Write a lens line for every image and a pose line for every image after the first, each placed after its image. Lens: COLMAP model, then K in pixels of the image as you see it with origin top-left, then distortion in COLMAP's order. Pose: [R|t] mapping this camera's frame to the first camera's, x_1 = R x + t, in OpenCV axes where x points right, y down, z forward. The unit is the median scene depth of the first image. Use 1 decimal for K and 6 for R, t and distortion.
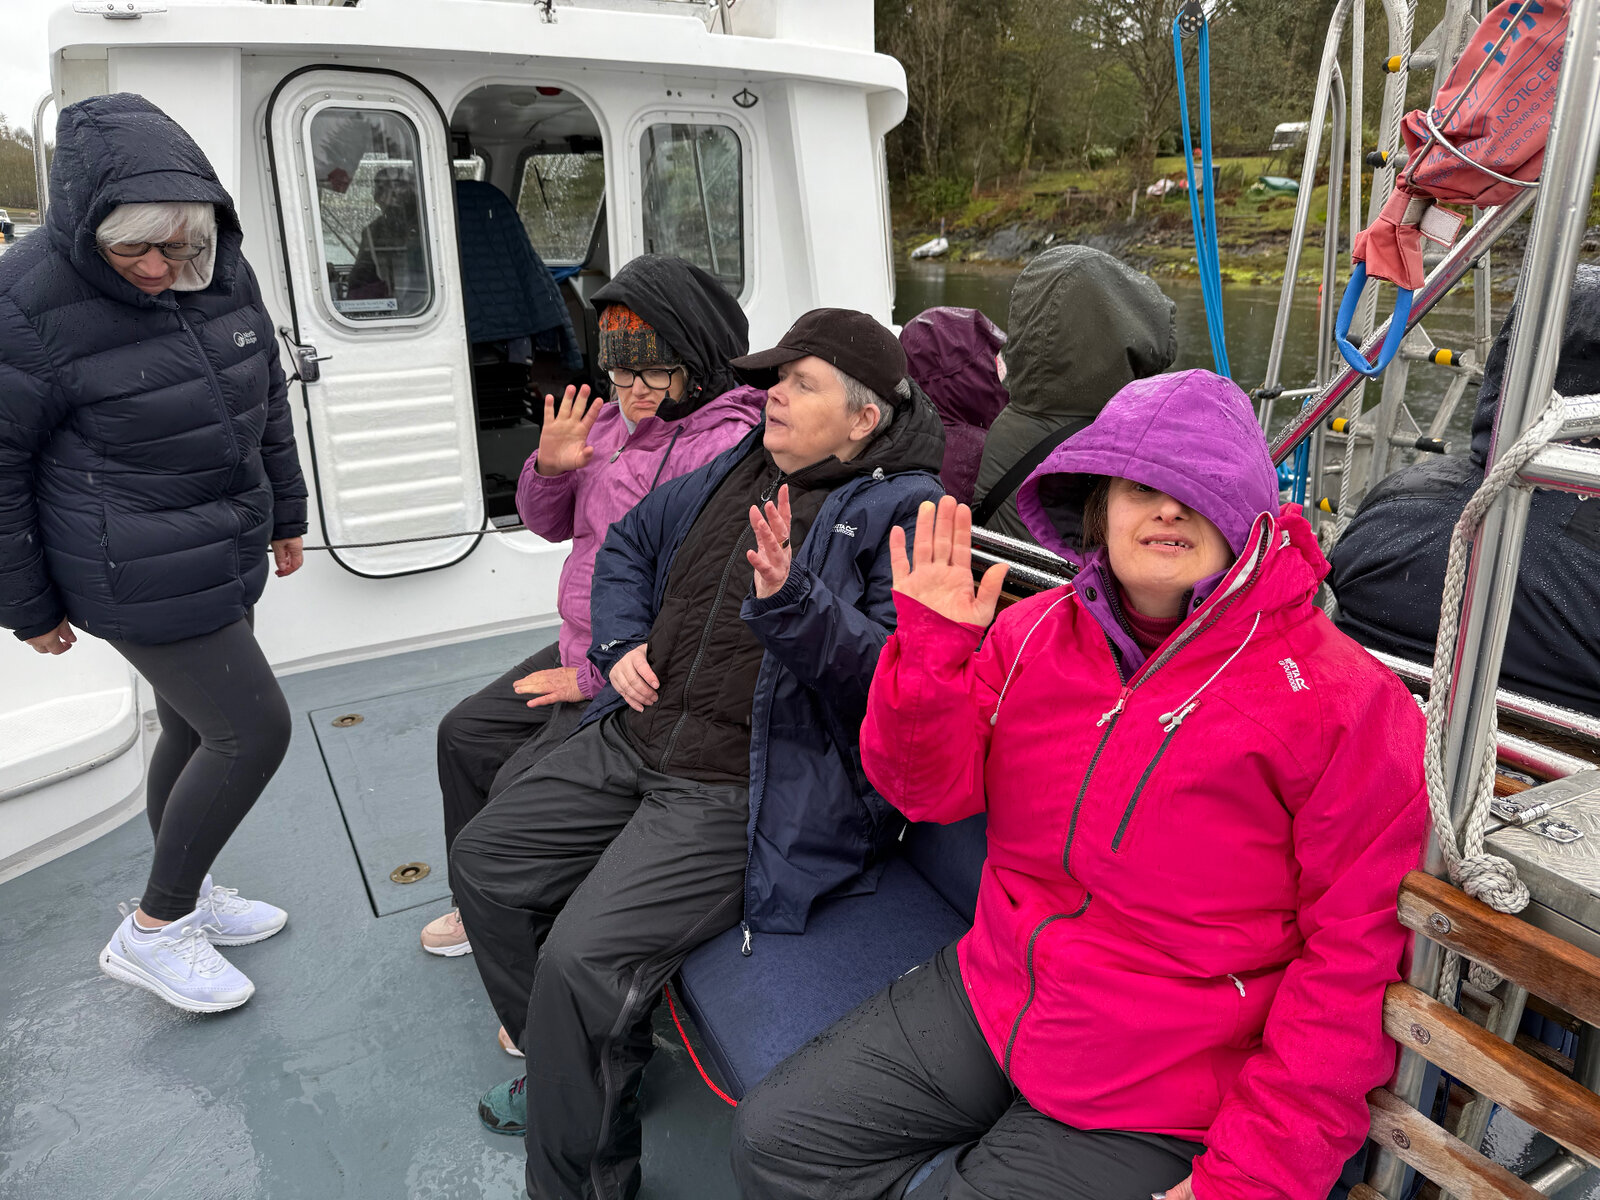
lens RADIAL K [[1174.8, 0, 800.0], [0, 1174.8, 600.0], [0, 0, 1]] dist [0.009338, -0.002448]
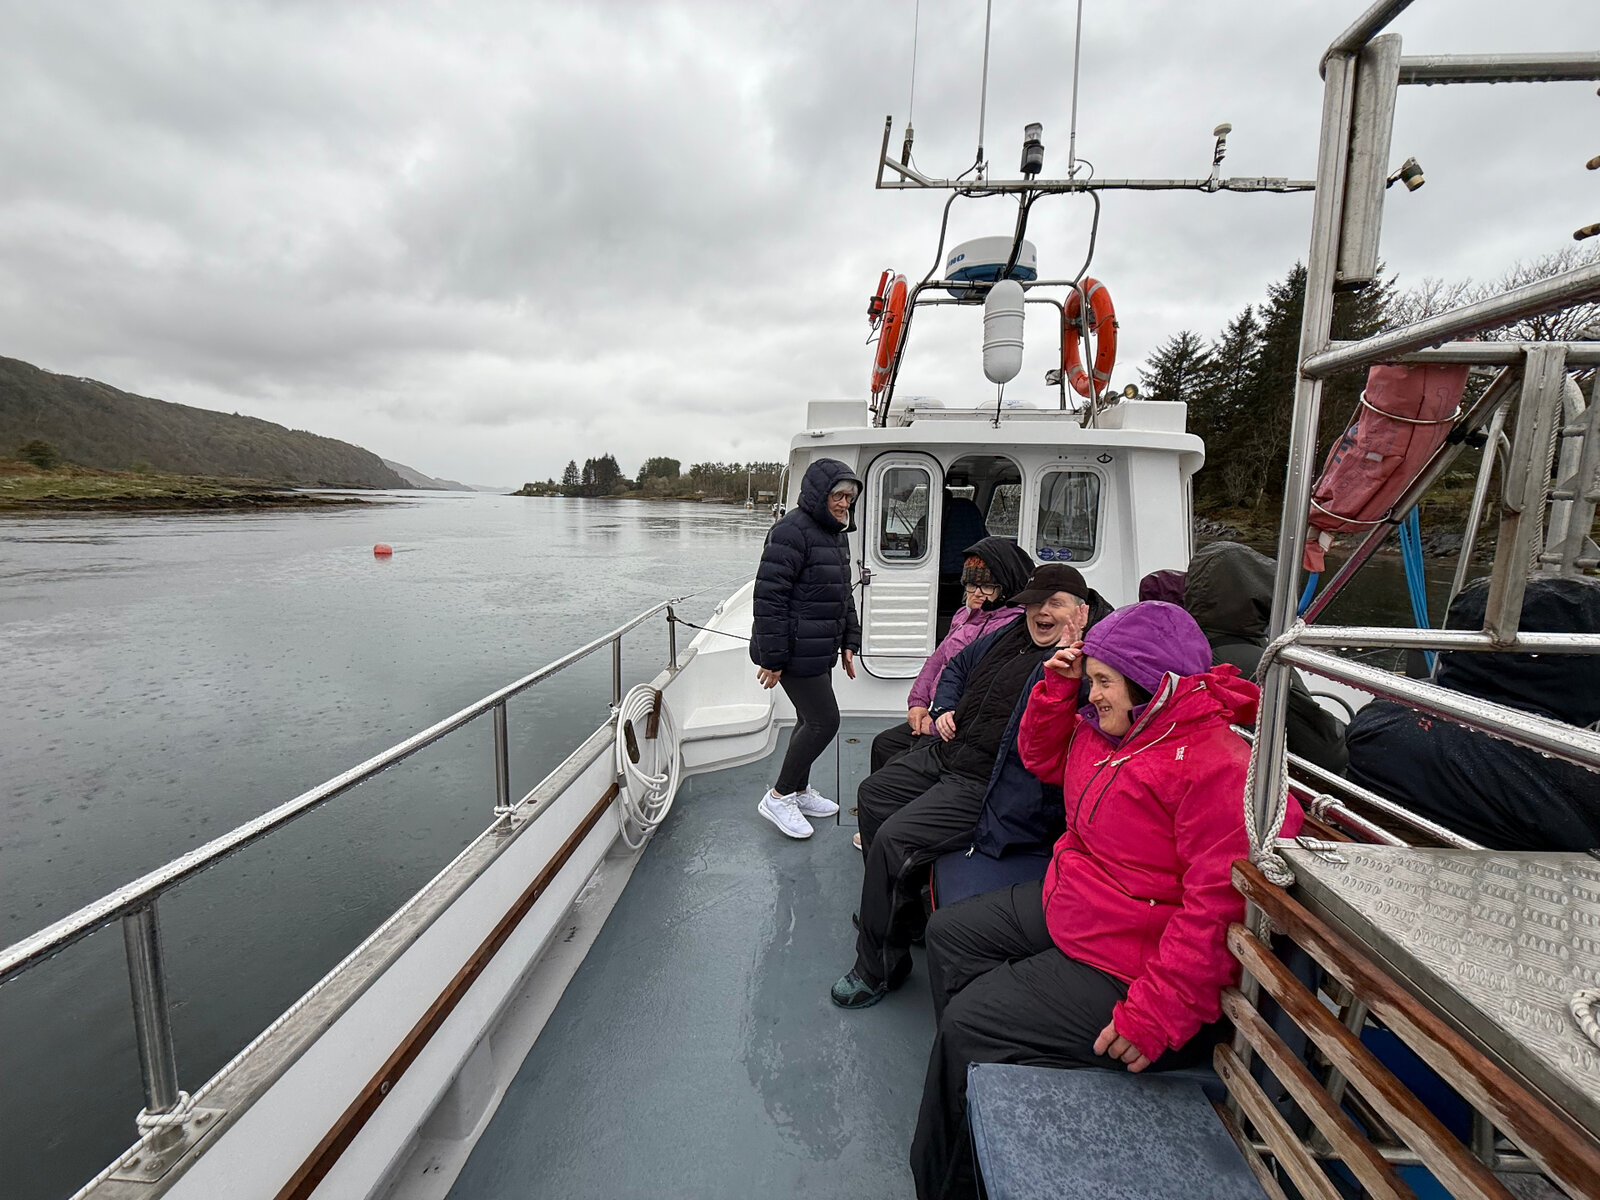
lens RADIAL K [[657.4, 0, 800.0], [0, 657.4, 600.0], [0, 0, 1]] dist [0.000211, -0.000005]
pose [[0.851845, 0.092271, -0.515603, 0.216368], [-0.183303, 0.974632, -0.128424, 0.044284], [0.490673, 0.203909, 0.847149, -0.189382]]
